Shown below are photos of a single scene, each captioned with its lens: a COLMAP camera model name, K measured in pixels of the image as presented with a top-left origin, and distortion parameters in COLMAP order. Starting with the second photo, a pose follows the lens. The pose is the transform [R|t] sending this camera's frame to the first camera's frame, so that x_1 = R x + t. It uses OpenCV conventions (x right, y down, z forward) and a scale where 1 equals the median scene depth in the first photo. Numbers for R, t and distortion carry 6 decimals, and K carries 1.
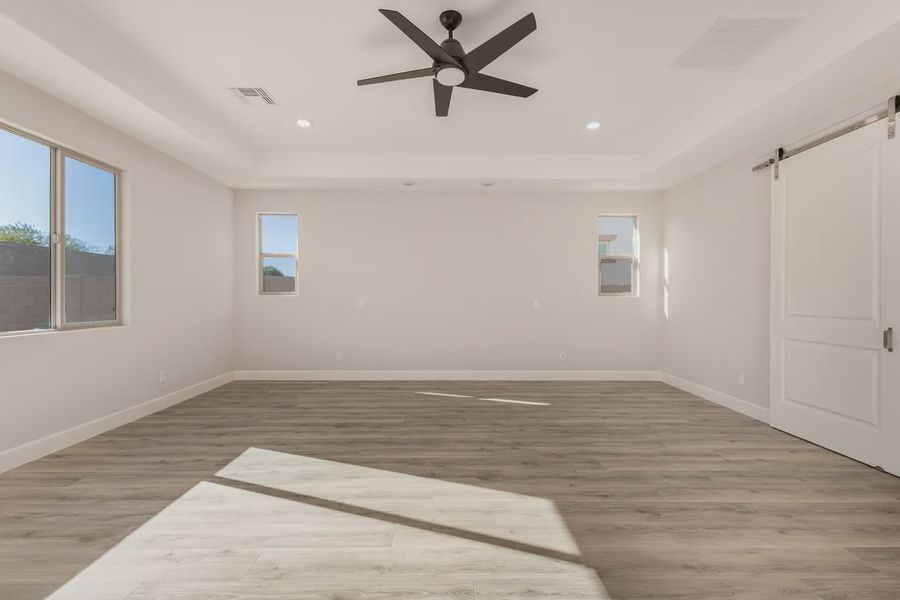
lens RADIAL K [[401.0, 0, 444.9], [0, 401.0, 296.5], [0, 0, 1]] dist [0.007357, -0.000008]
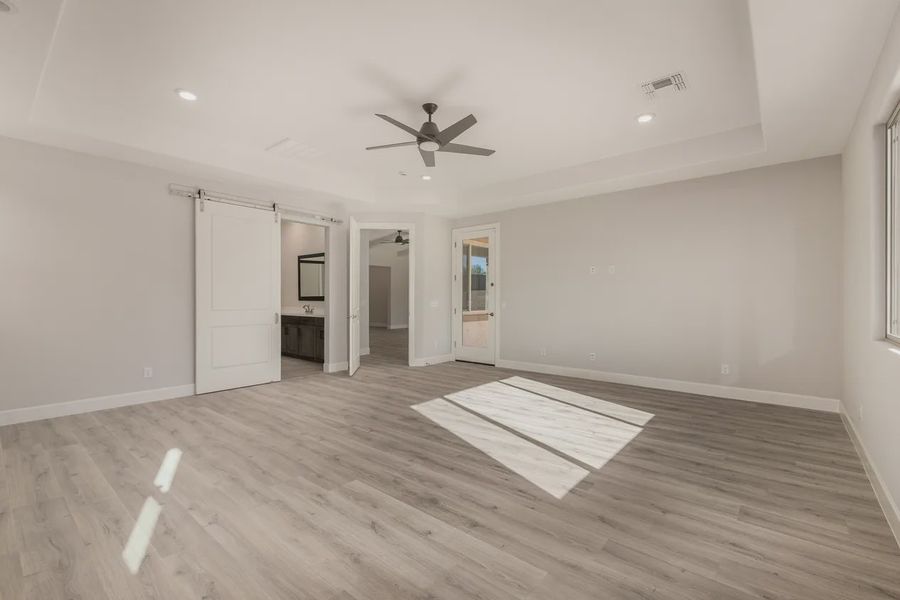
lens RADIAL K [[401.0, 0, 453.5], [0, 401.0, 301.4], [0, 0, 1]] dist [0.007357, -0.000008]
pose [[-0.770573, -0.008216, 0.637299, -0.852275], [-0.005015, 0.999964, 0.006827, -0.004799], [-0.637332, 0.002065, -0.770586, 1.798372]]
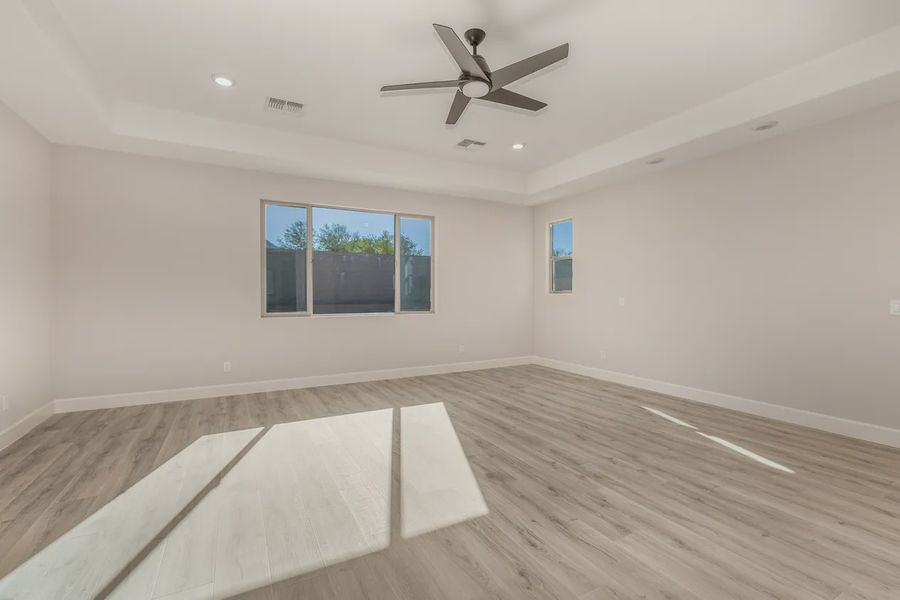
lens RADIAL K [[401.0, 0, 444.3], [0, 401.0, 296.0], [0, 0, 1]] dist [0.007357, -0.000008]
pose [[0.463845, 0.000498, -0.885916, 0.808214], [0.004976, 0.999983, 0.003167, -0.002350], [0.885902, -0.005877, 0.463835, 0.374654]]
